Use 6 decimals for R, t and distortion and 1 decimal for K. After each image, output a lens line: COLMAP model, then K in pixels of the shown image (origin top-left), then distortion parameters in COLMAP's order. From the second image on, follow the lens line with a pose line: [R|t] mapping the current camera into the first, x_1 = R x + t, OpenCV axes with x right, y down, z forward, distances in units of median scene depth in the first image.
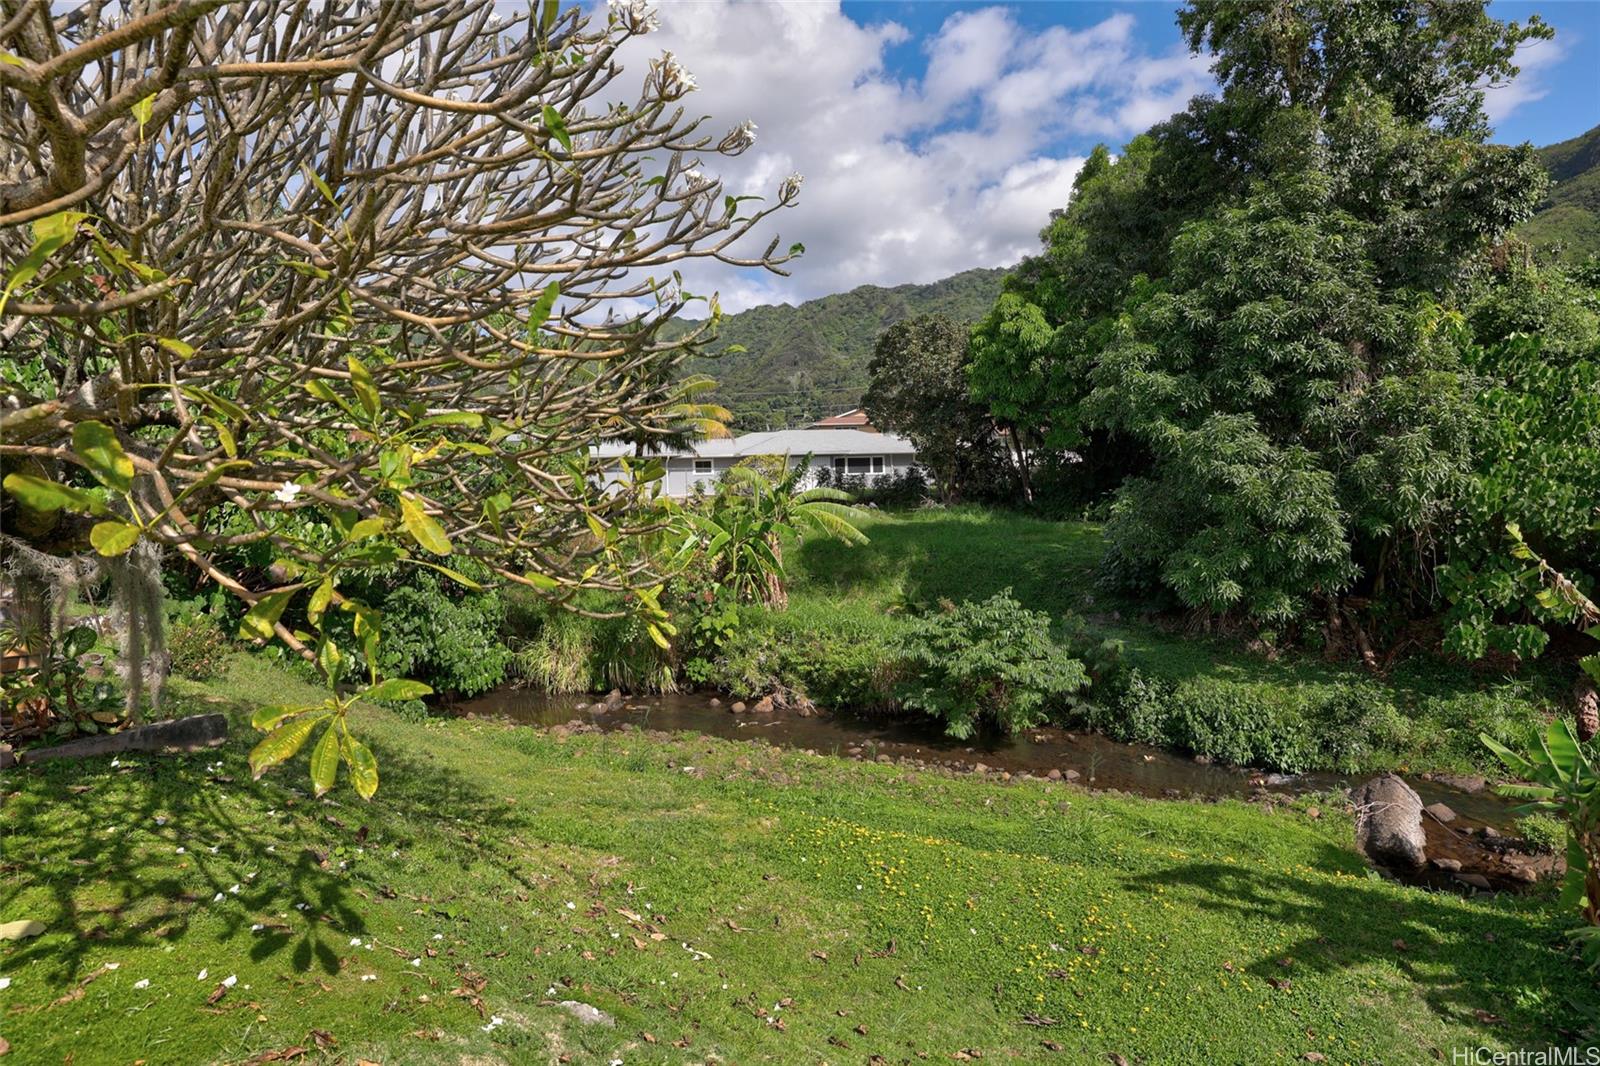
lens RADIAL K [[848.1, 0, 789.0], [0, 848.1, 531.0], [0, 0, 1]] dist [0.017585, 0.000017]
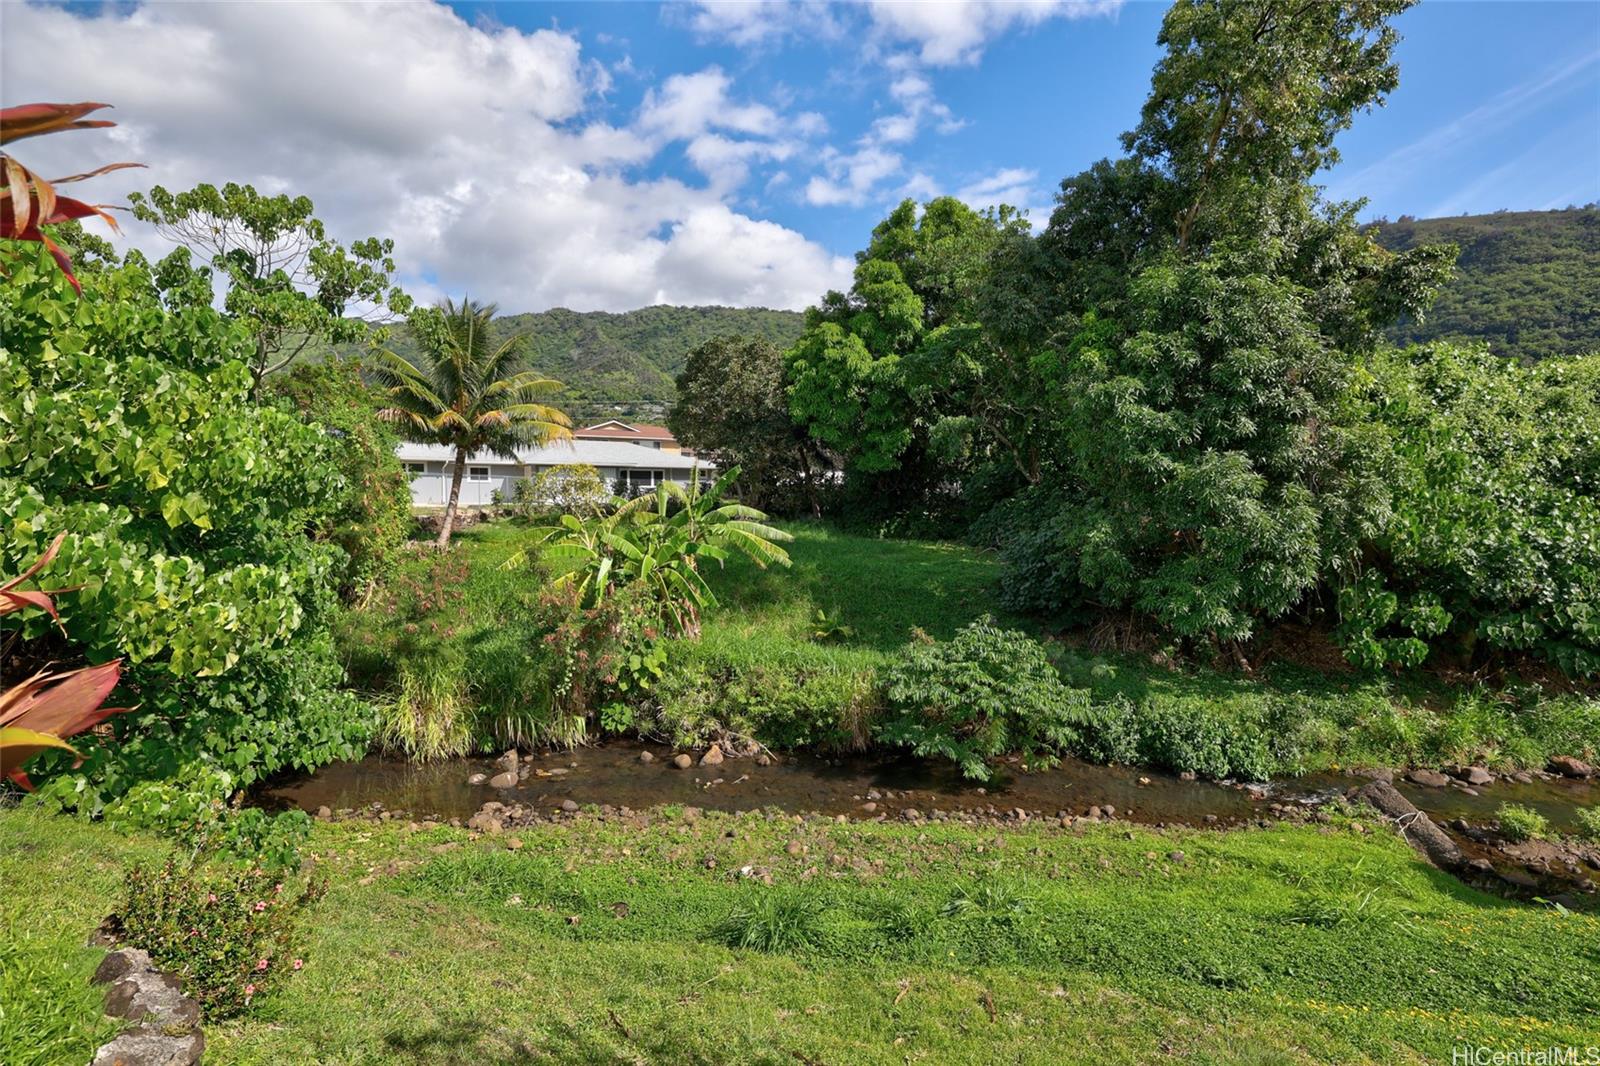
lens RADIAL K [[762.7, 0, 796.1], [0, 762.7, 538.5], [0, 0, 1]] dist [-0.019245, 0.010733]
pose [[0.922802, 0.006786, 0.385215, -0.237717], [-0.007262, 0.999974, -0.000220, -0.016388], [-0.385206, -0.002594, 0.922827, 0.232231]]
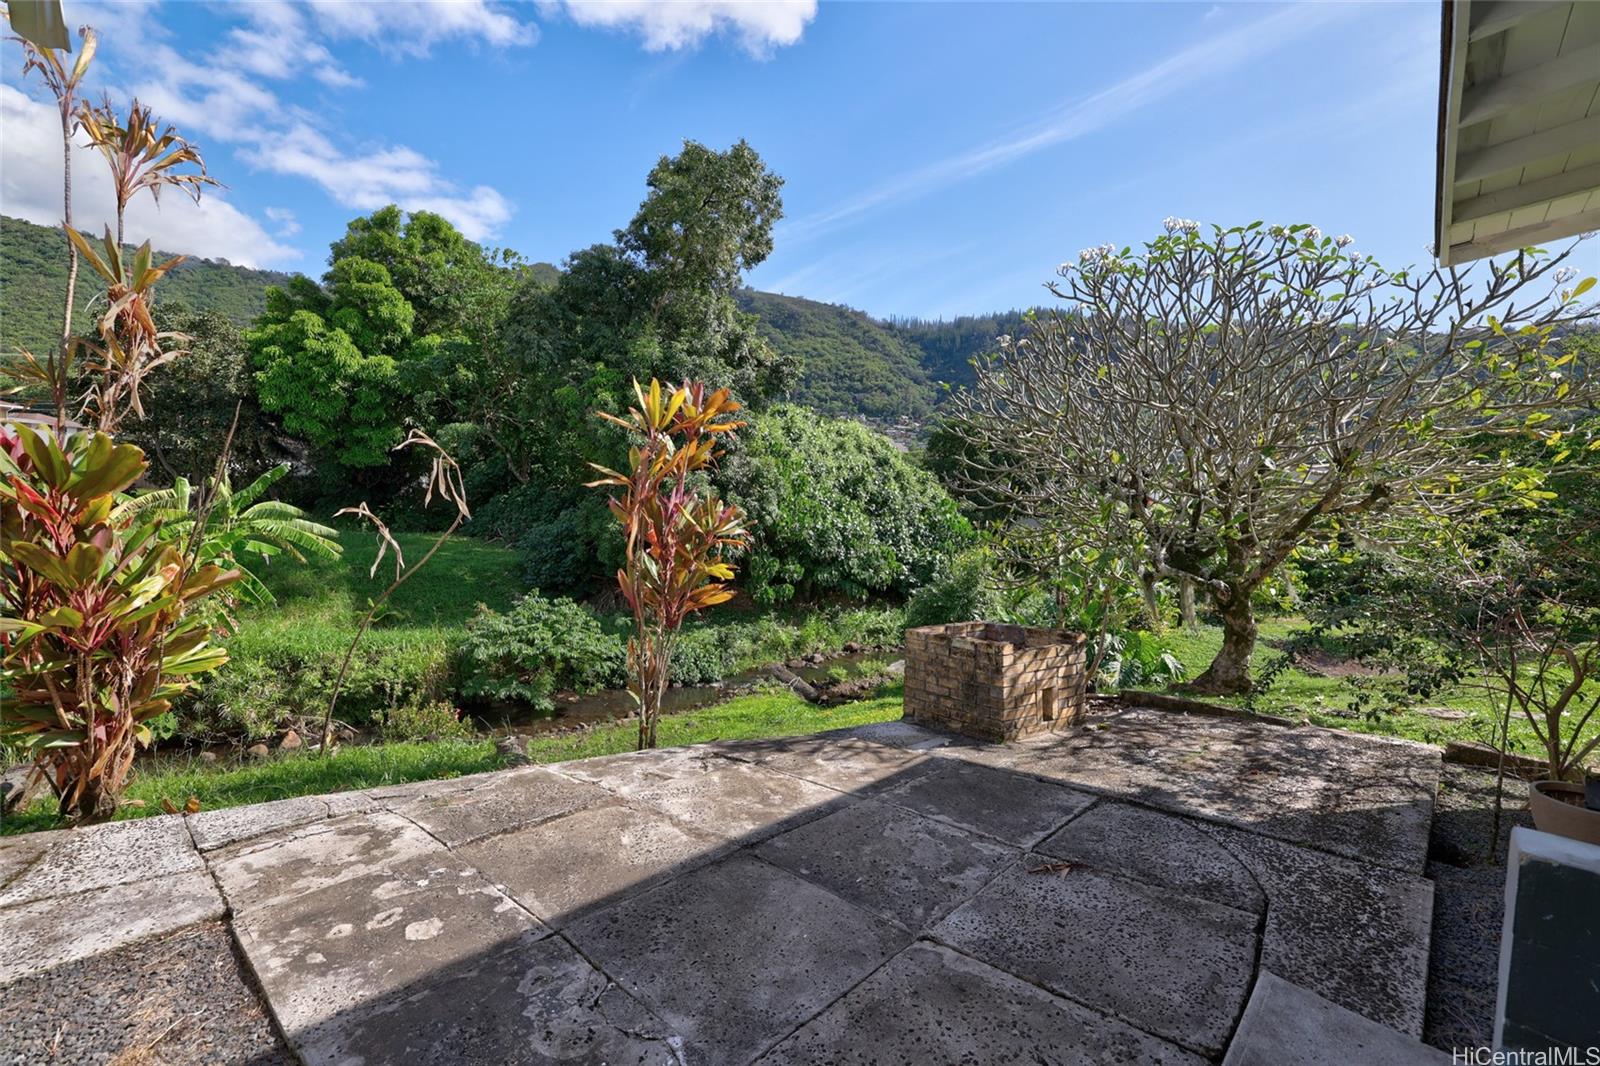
lens RADIAL K [[725.8, 0, 783.1], [0, 725.8, 531.2], [0, 0, 1]] dist [-0.010865, 0.000116]
pose [[0.436519, -0.010243, 0.899637, -0.466813], [0.012441, 0.999908, 0.005349, -0.017230], [-0.899609, 0.008857, 0.436607, 0.166220]]
